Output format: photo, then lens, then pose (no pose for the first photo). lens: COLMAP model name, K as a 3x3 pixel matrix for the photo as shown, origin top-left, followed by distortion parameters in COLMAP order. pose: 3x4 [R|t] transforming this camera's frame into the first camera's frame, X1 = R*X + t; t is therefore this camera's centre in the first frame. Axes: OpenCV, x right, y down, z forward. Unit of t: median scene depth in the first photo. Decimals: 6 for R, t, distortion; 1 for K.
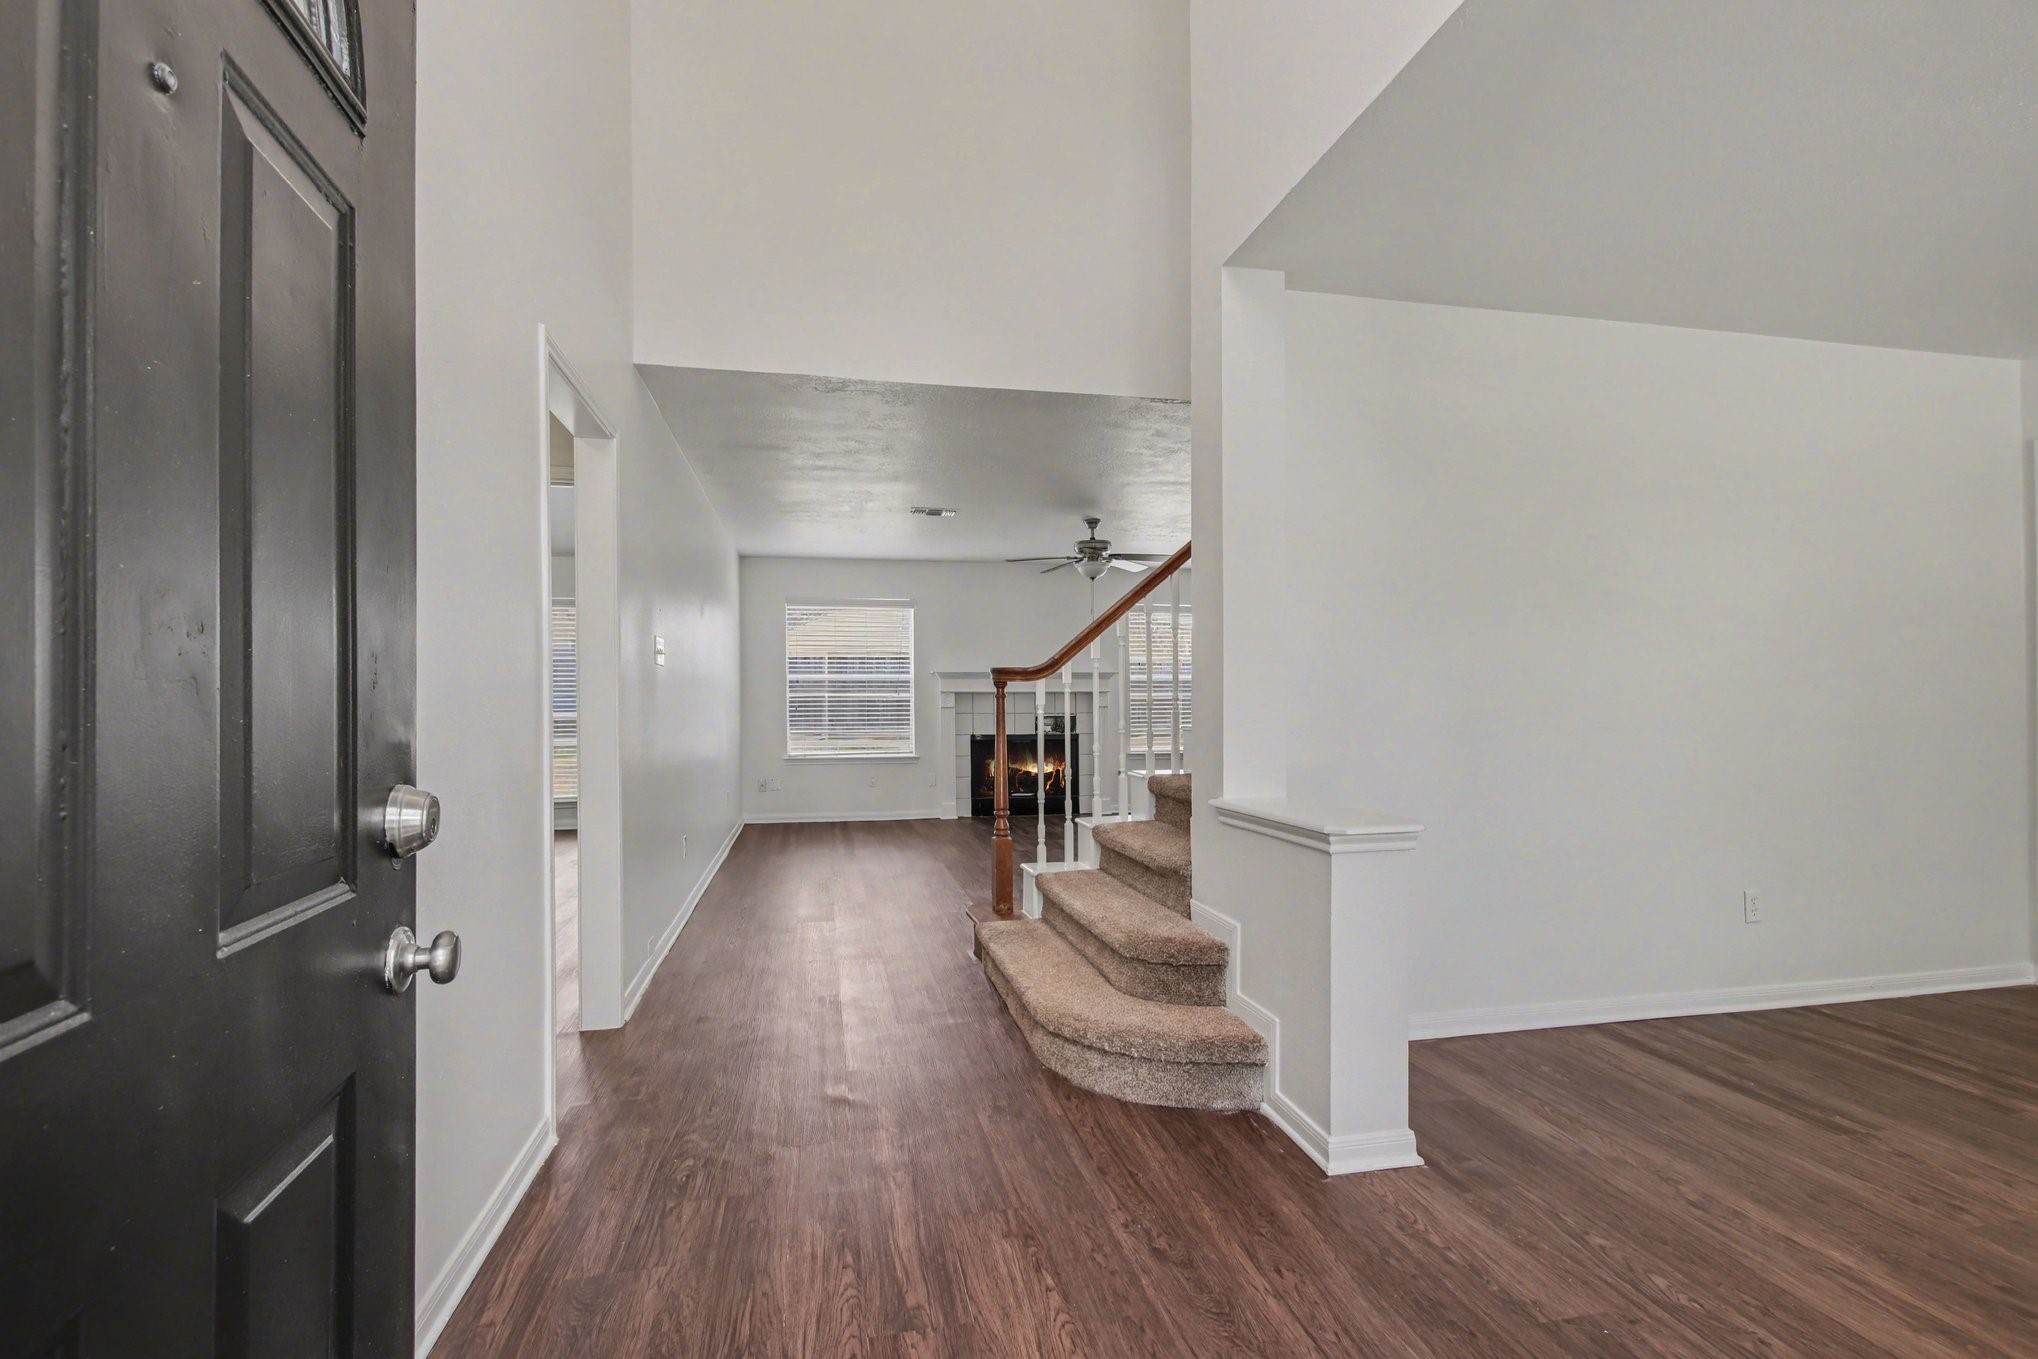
lens RADIAL K [[936.8, 0, 1021.3], [0, 936.8, 689.7], [0, 0, 1]] dist [0.001362, -0.002171]
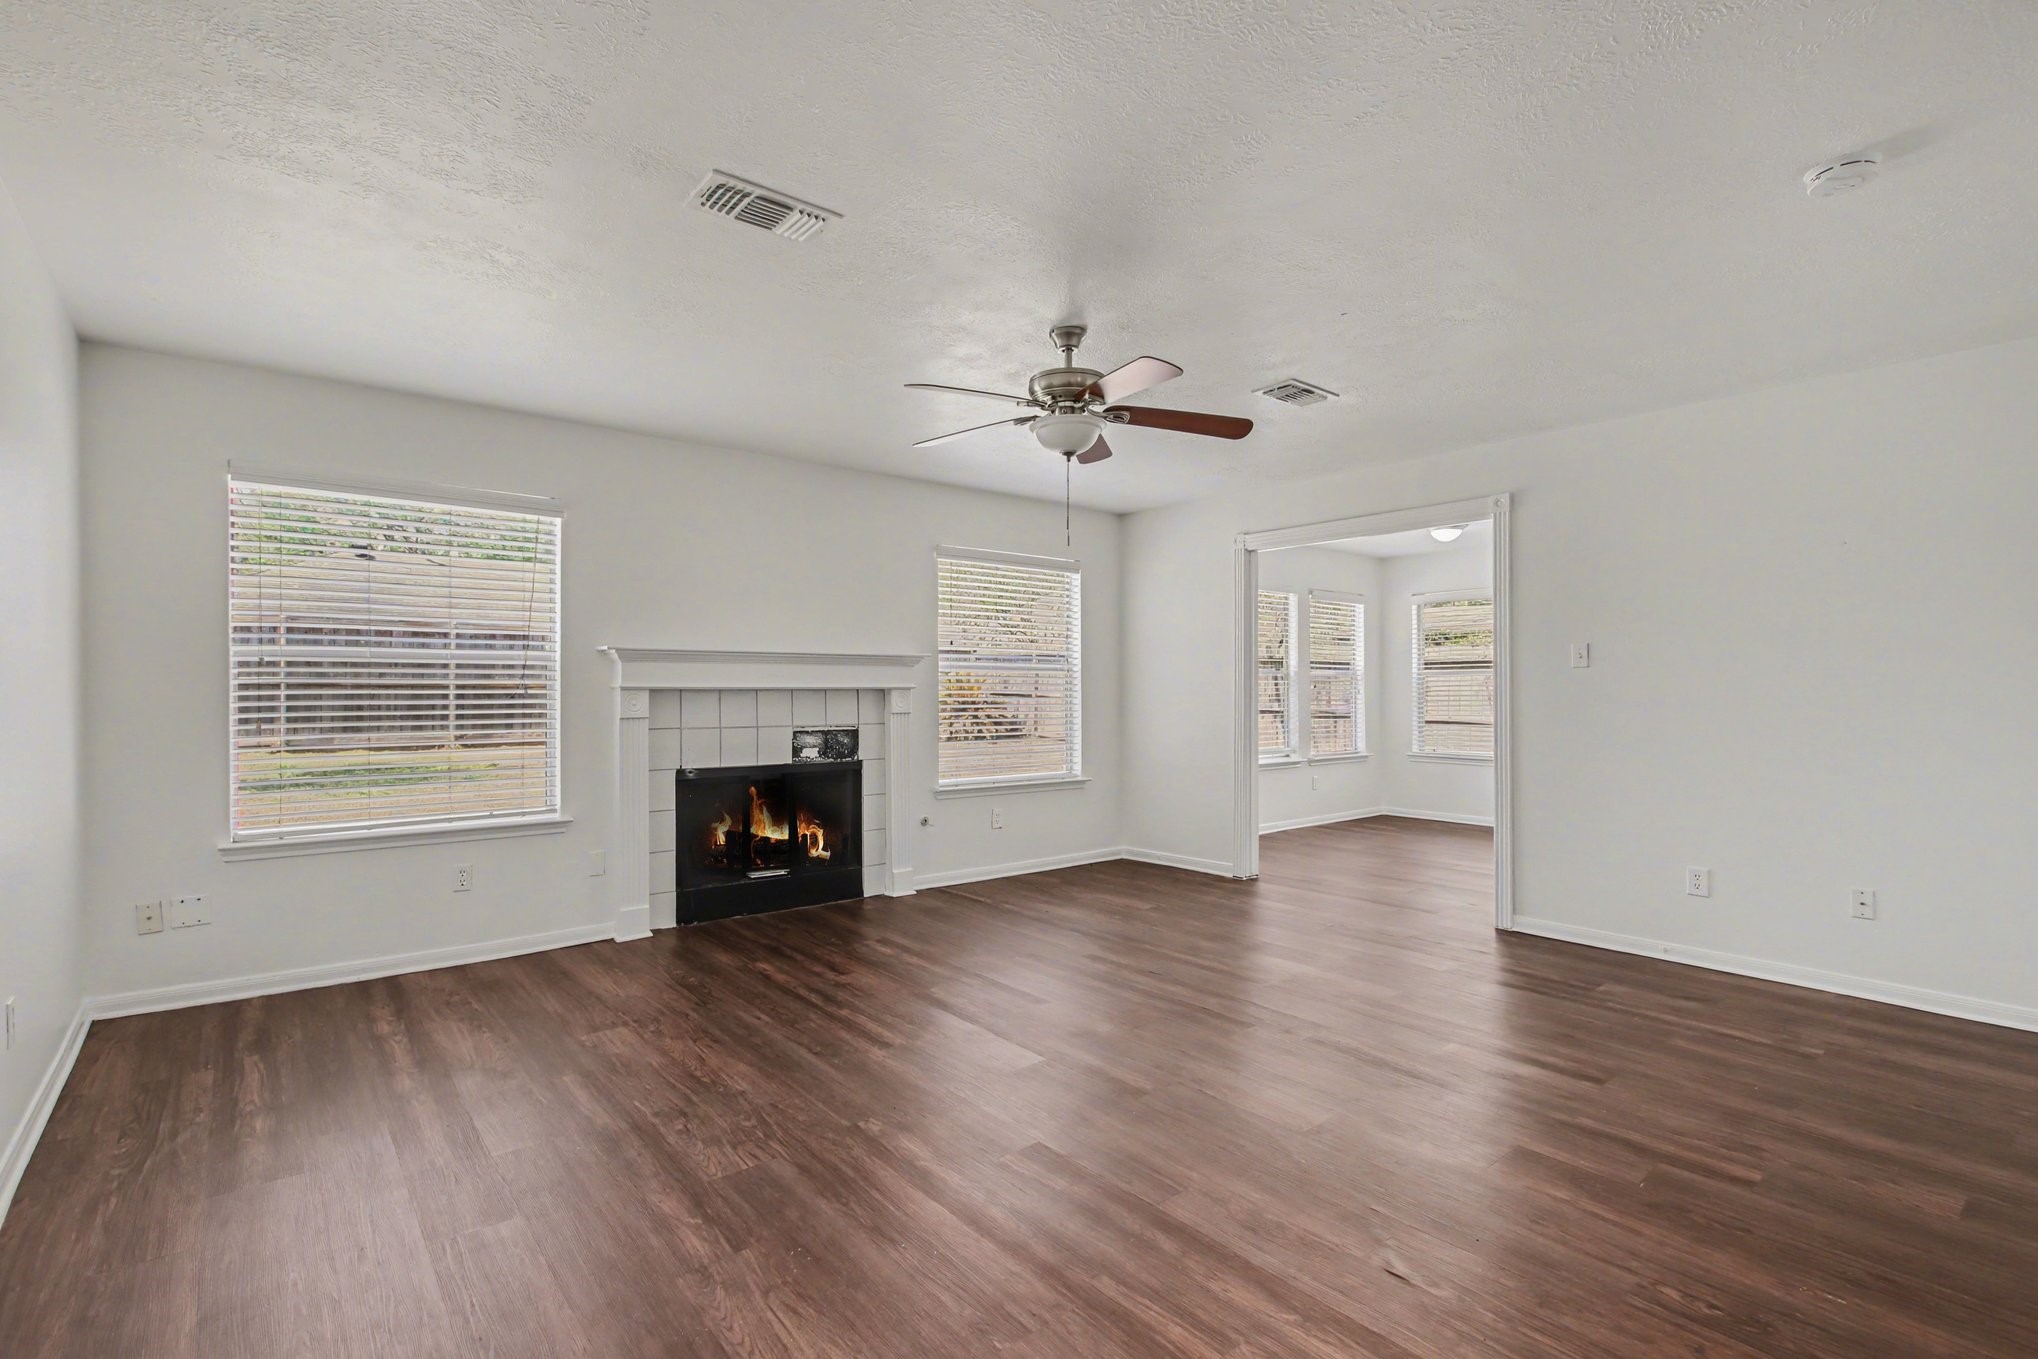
lens RADIAL K [[936.8, 0, 1019.0], [0, 936.8, 674.1], [0, 0, 1]] dist [0.001362, -0.002171]
pose [[0.889129, 0.005689, 0.457620, -0.129437], [-0.005911, 0.999982, -0.000947, -0.005432], [-0.457618, -0.001863, 0.889147, 0.471746]]
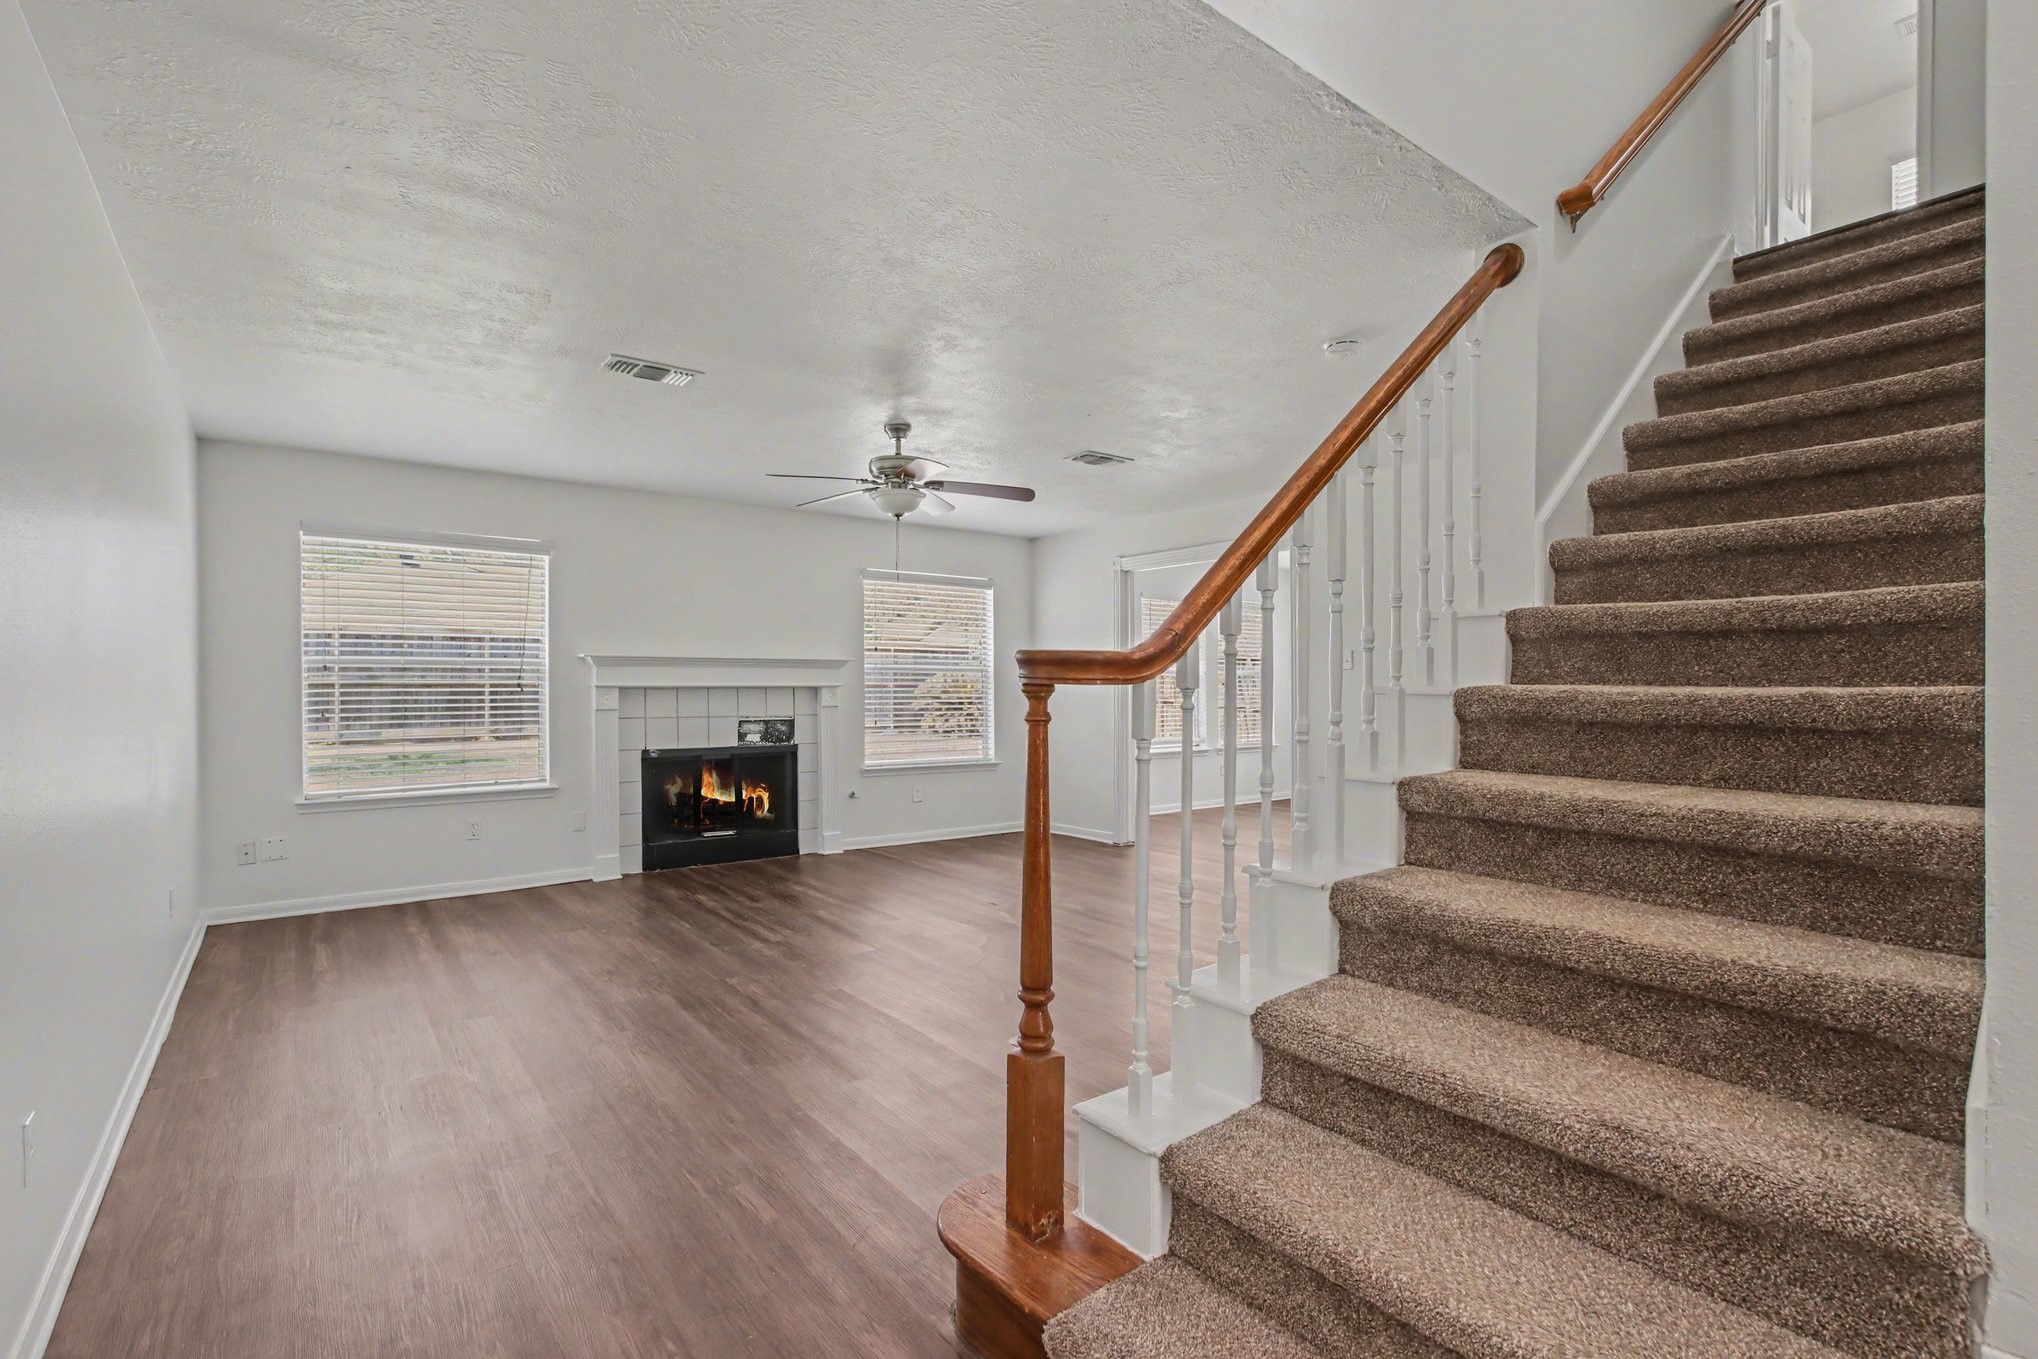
lens RADIAL K [[936.8, 0, 1034.9], [0, 936.8, 677.6], [0, 0, 1]] dist [0.001362, -0.002171]
pose [[0.899668, 0.002239, 0.436570, -0.098532], [-0.003902, 0.999988, 0.002912, -0.006246], [-0.436558, -0.004323, 0.899666, 0.294158]]
